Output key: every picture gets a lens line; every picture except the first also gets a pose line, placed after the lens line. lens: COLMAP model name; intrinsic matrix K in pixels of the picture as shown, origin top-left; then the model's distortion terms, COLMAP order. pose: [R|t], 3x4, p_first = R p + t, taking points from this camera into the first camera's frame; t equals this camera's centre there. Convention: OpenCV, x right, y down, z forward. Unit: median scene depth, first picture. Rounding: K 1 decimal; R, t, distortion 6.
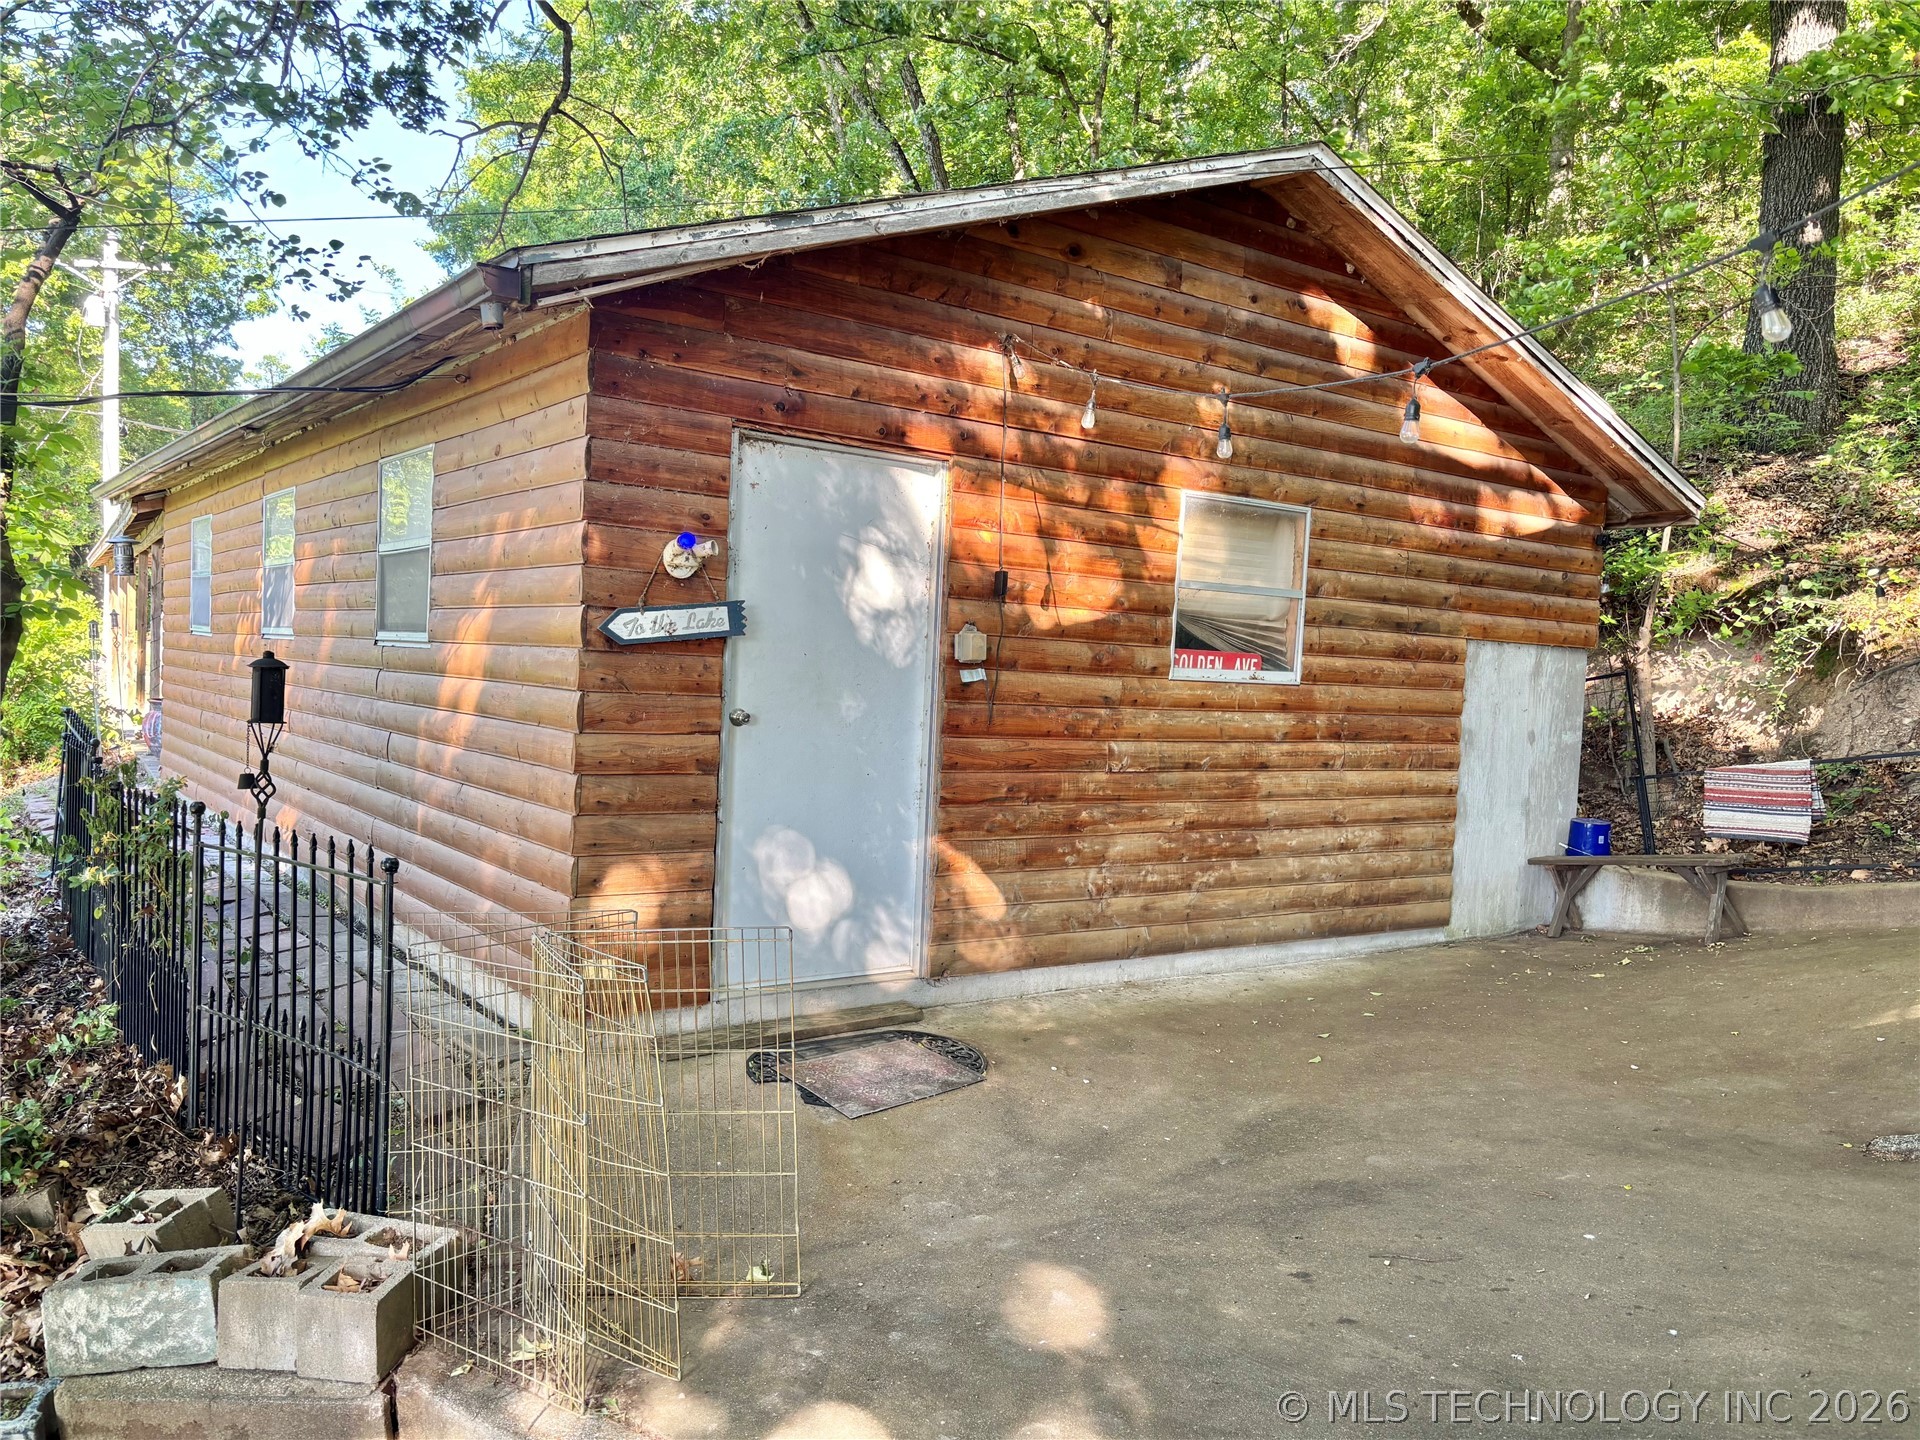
lens RADIAL K [[1457.2, 0, 960.0], [0, 1457.2, 720.0], [0, 0, 1]] dist [0.004031, 0.001897]
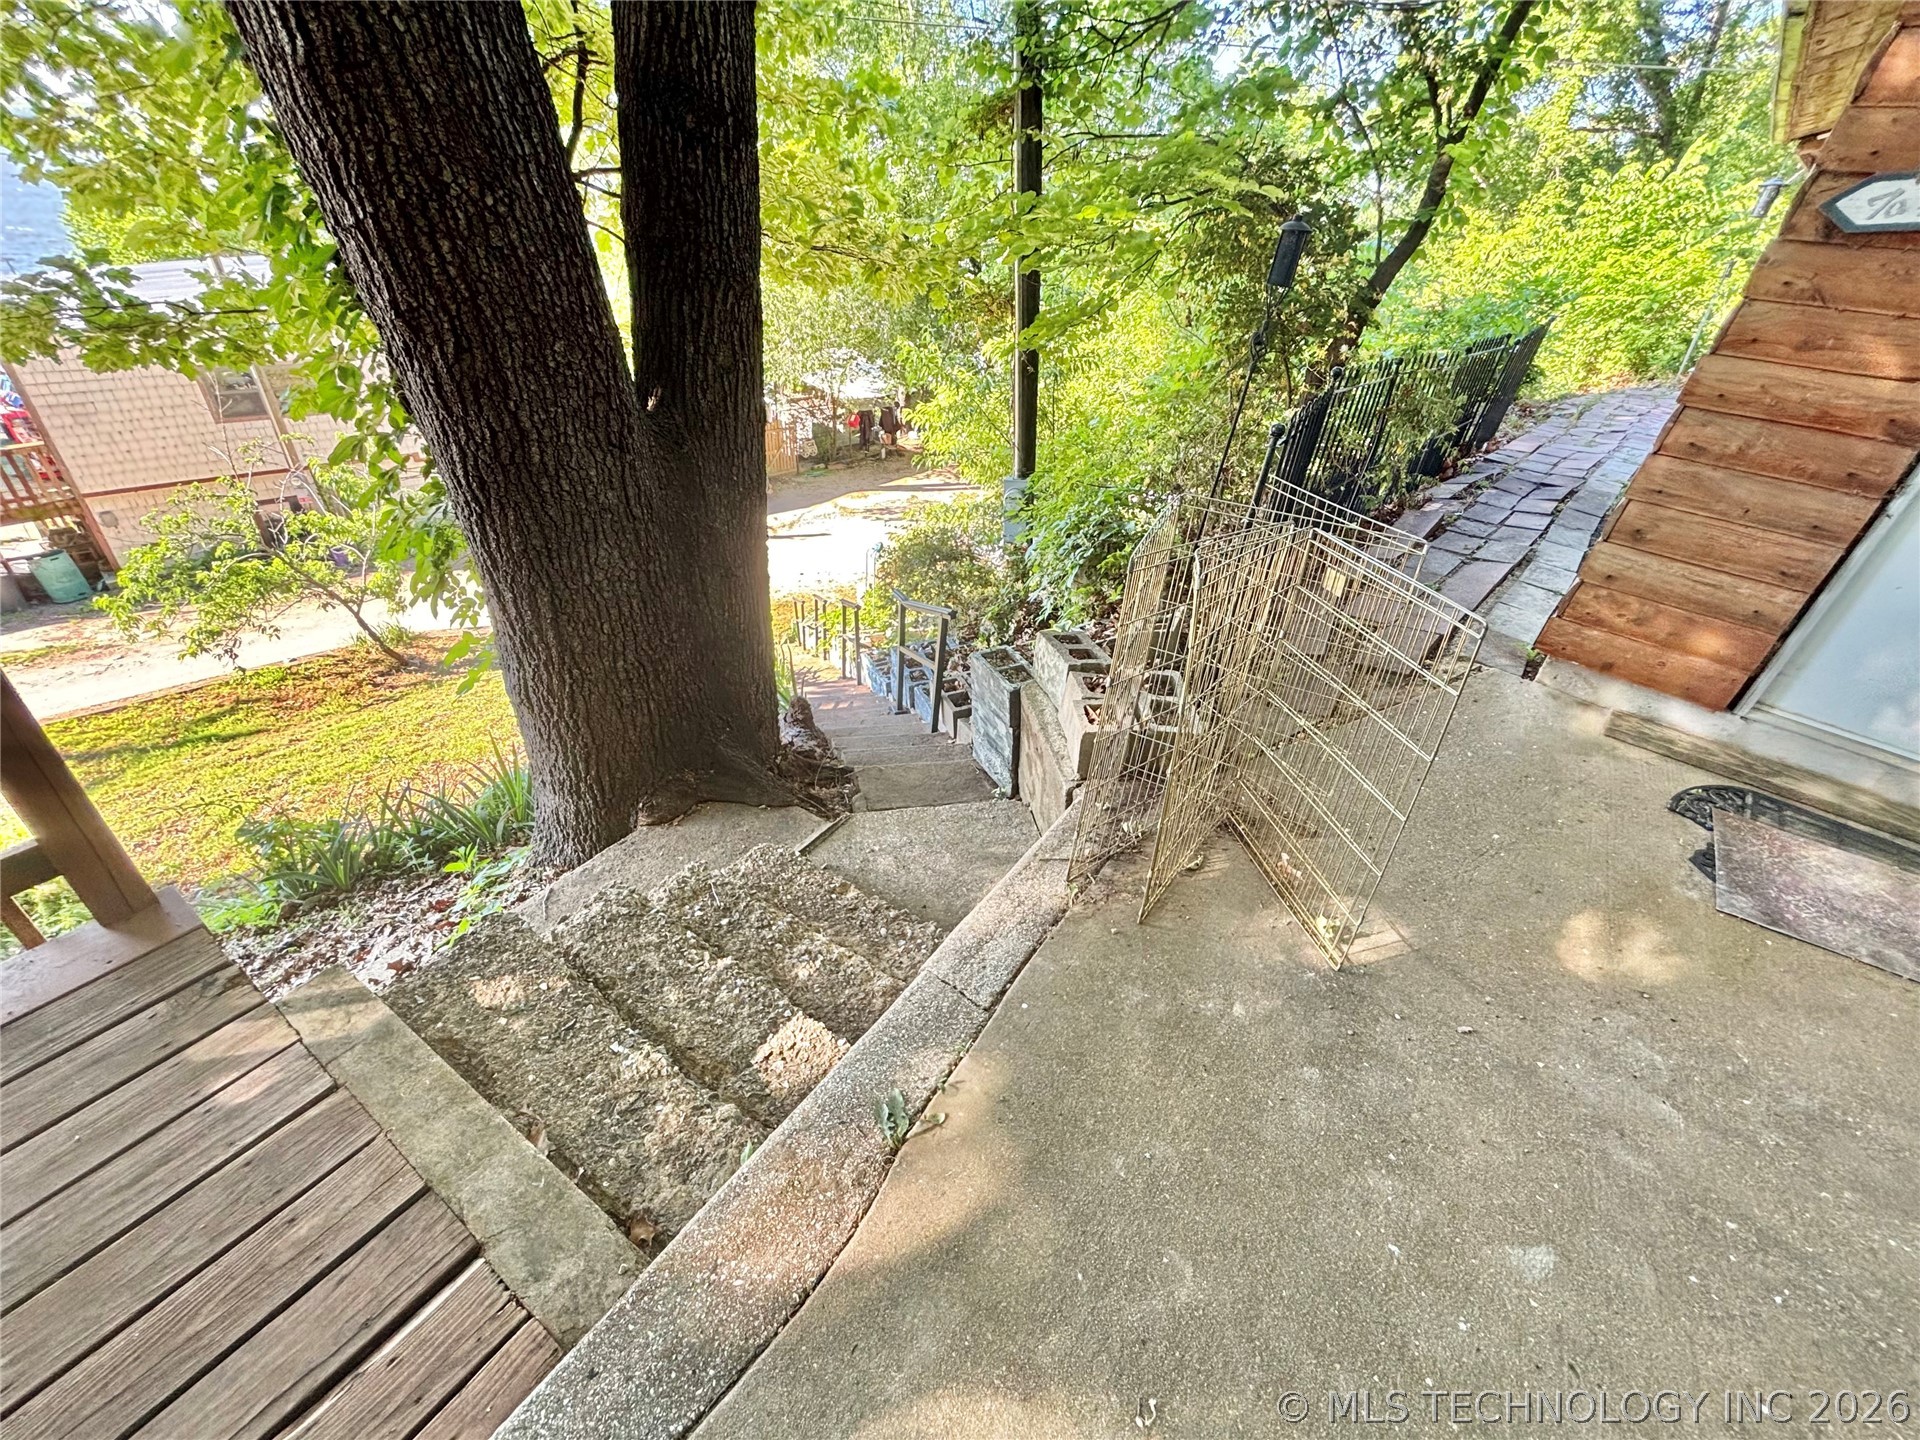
lens RADIAL K [[773.0, 0, 960.0], [0, 773.0, 720.0], [0, 0, 1]] dist [-0.000738, -0.000253]
pose [[0.213153, 0.521756, -0.826037, 0.122313], [-0.118941, 0.853036, 0.508117, 0.013559], [0.969752, -0.010058, 0.243885, 0.438645]]
